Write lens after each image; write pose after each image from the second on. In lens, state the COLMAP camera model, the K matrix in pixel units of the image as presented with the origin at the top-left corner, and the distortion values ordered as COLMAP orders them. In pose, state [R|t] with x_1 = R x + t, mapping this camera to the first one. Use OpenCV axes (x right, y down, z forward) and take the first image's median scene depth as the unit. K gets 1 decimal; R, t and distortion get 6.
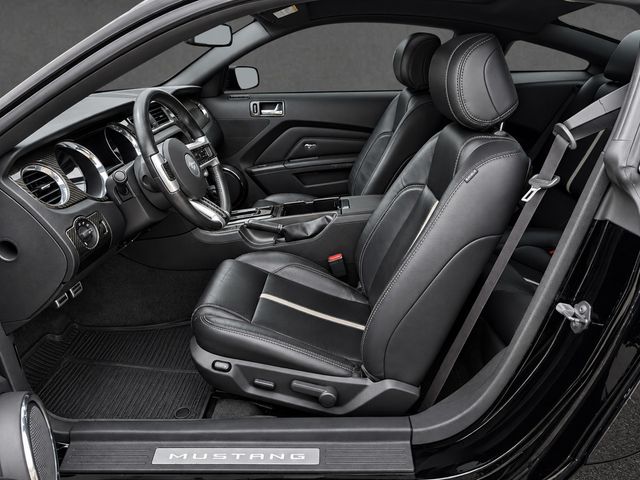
lens RADIAL K [[501.6, 0, 322.3], [0, 501.6, 228.0], [0, 0, 1]] dist [0.044358, 0.000400]
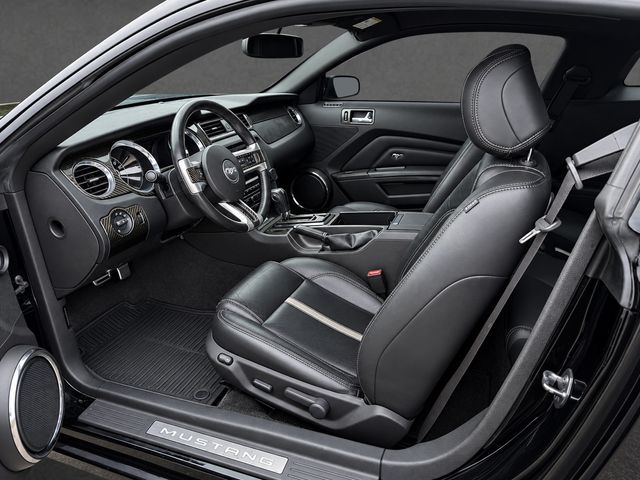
lens RADIAL K [[501.6, 0, 322.3], [0, 501.6, 228.0], [0, 0, 1]] dist [0.044358, 0.000400]
pose [[0.950674, 0.113726, -0.288592, 0.234781], [-0.114019, 0.993352, 0.015852, -0.037394], [0.288477, 0.017835, 0.957321, 0.025145]]
